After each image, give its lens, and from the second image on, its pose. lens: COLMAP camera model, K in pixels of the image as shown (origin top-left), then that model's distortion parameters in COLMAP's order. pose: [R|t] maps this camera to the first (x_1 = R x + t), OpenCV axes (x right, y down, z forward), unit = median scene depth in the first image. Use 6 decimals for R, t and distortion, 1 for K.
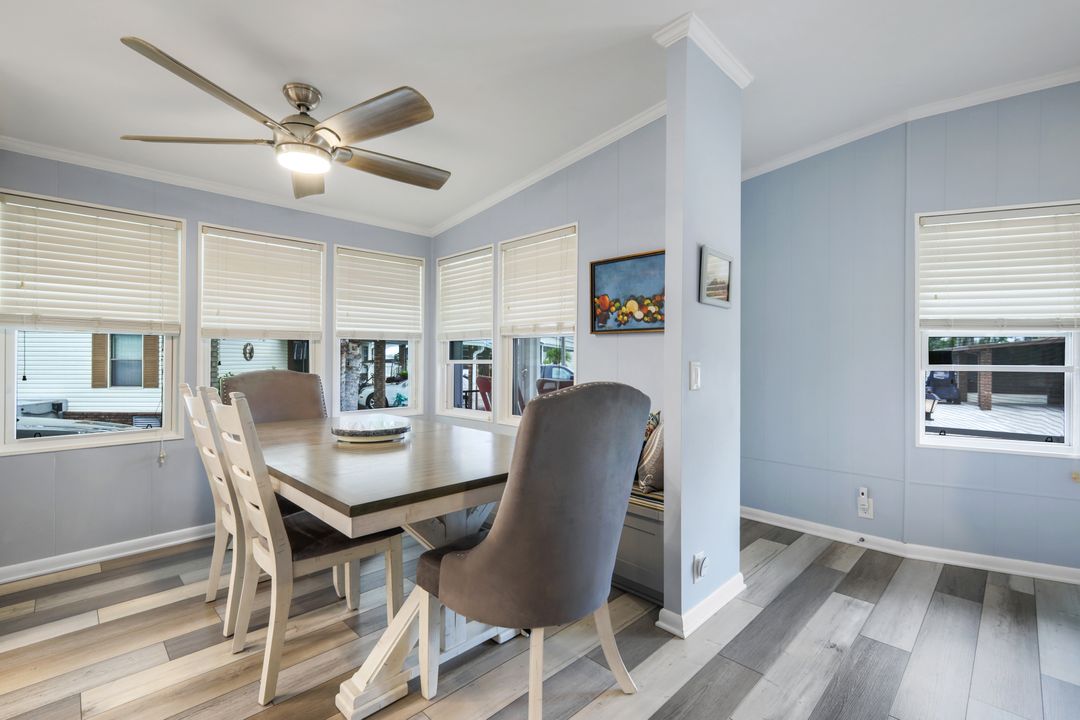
lens RADIAL K [[475.9, 0, 537.6], [0, 475.9, 358.1], [0, 0, 1]] dist [0.007462, -0.000434]
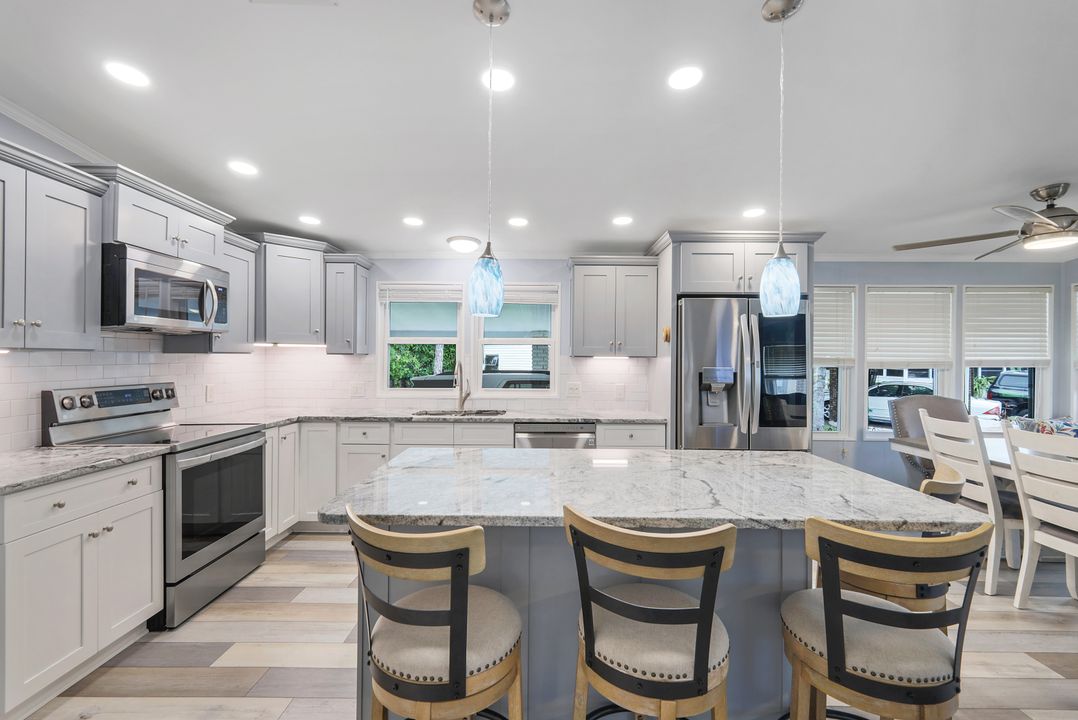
lens RADIAL K [[475.0, 0, 541.3], [0, 475.0, 355.6], [0, 0, 1]] dist [0.007462, -0.000434]
pose [[0.713988, -0.001089, -0.700157, -0.352862], [-0.006801, 0.999941, -0.008491, -0.052984], [0.700125, 0.010824, 0.713938, -0.549042]]
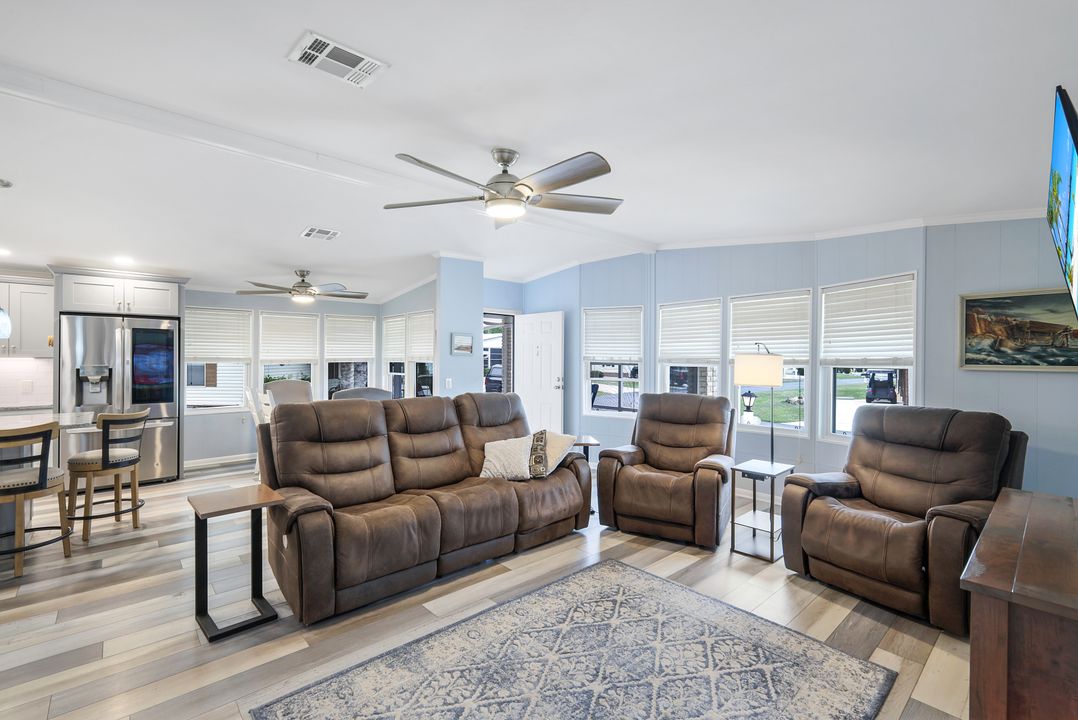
lens RADIAL K [[475.0, 0, 536.2], [0, 475.0, 362.5], [0, 0, 1]] dist [0.007462, -0.000434]
pose [[0.998774, -0.002861, -0.049429, 0.543159], [0.003232, 0.999967, 0.007426, -0.053655], [0.049406, -0.007577, 0.998750, -0.915840]]
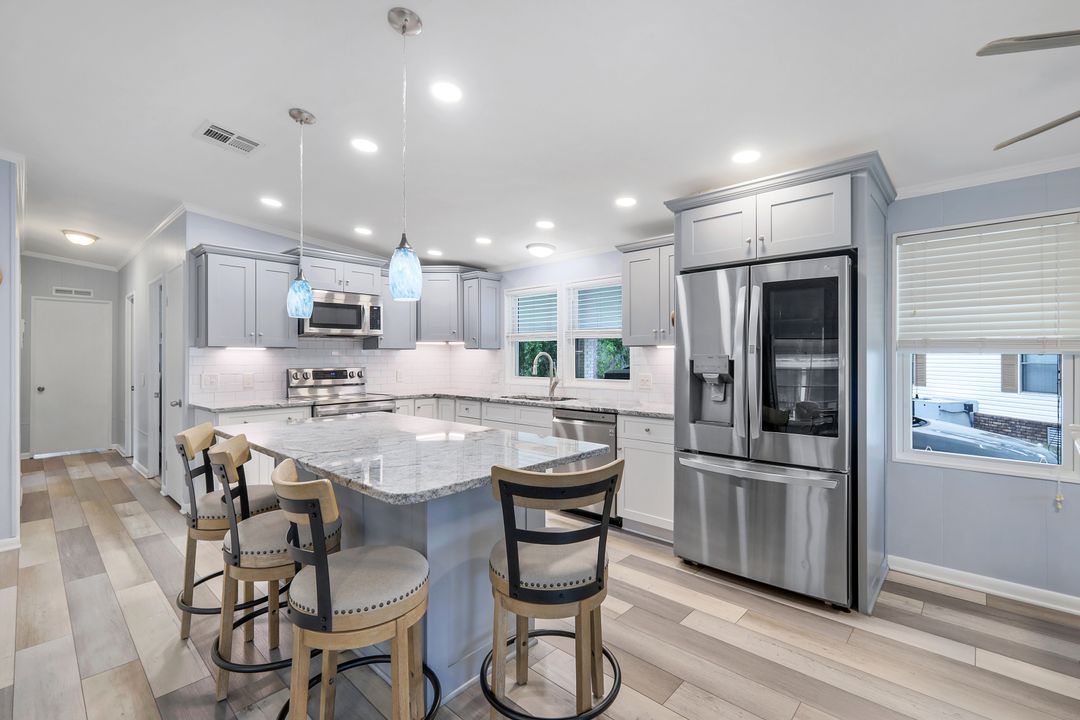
lens RADIAL K [[475.9, 0, 545.3], [0, 475.9, 356.3], [0, 0, 1]] dist [0.007462, -0.000434]
pose [[0.054966, -0.003995, -0.998480, -0.001050], [0.001006, 0.999992, -0.003945, -0.034234], [0.998488, -0.000787, 0.054970, 0.051199]]
